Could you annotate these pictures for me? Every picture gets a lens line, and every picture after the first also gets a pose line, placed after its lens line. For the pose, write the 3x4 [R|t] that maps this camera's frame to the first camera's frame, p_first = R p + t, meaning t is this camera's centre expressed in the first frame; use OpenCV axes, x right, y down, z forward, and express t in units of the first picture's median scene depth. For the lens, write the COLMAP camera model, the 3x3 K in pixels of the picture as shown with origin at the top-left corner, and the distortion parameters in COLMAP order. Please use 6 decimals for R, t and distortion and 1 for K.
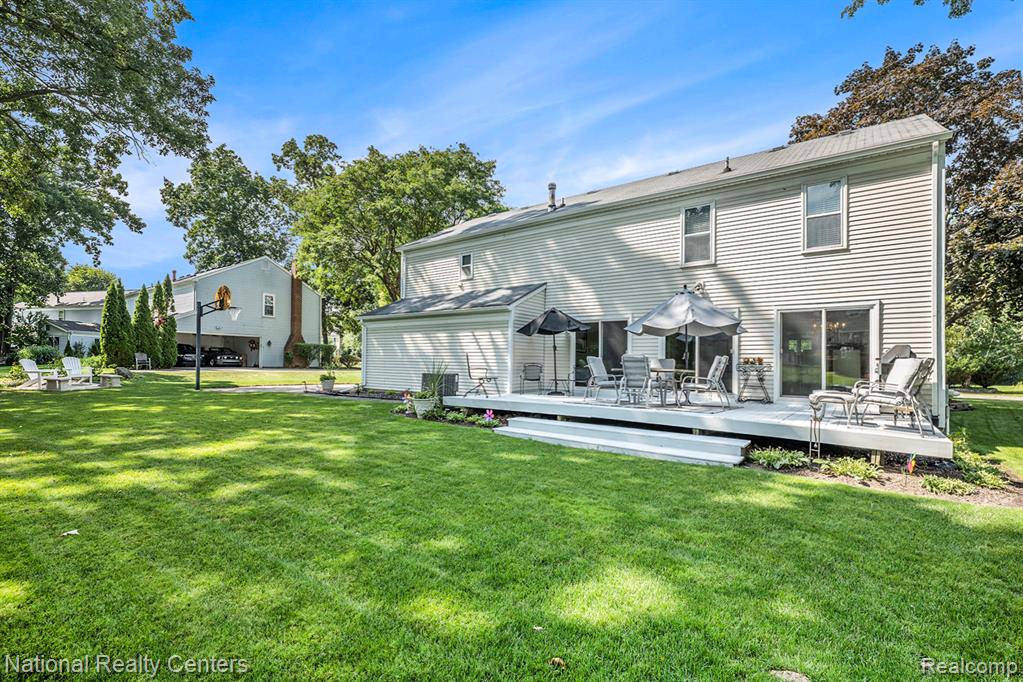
lens RADIAL K [[487.9, 0, 521.6], [0, 487.9, 344.9], [0, 0, 1]] dist [-0.006034, 0.004909]
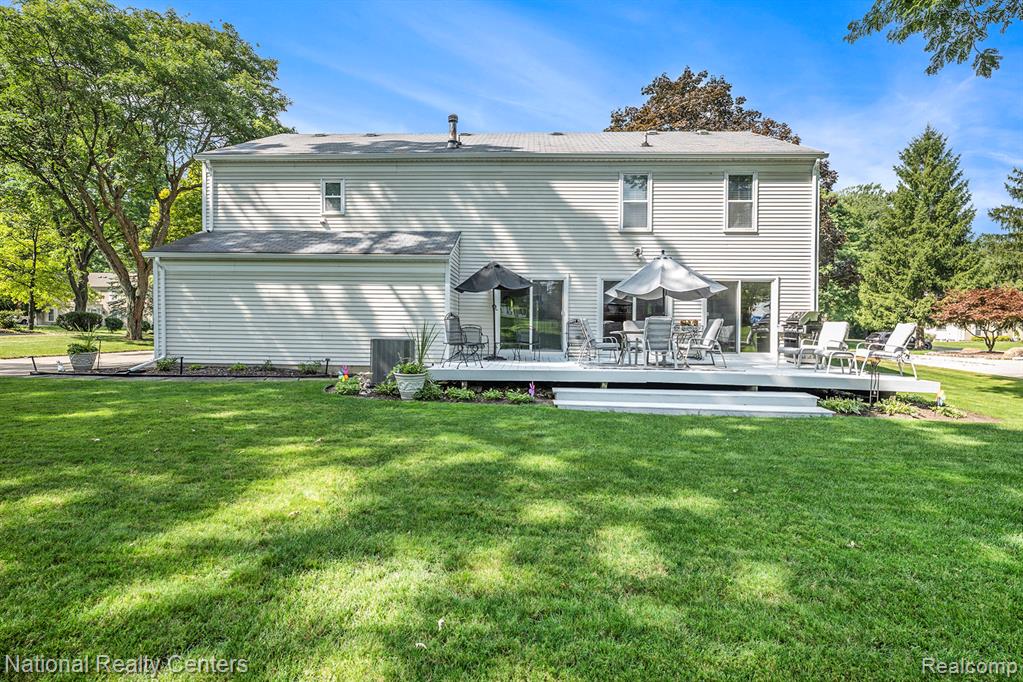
lens RADIAL K [[491.9, 0, 510.2], [0, 491.9, 336.0], [0, 0, 1]] dist [0.013433, -0.001012]
pose [[0.821320, -0.013725, 0.570303, -0.416351], [-0.022644, 0.998138, 0.056633, 0.006323], [-0.570019, -0.059428, 0.819480, 0.244983]]
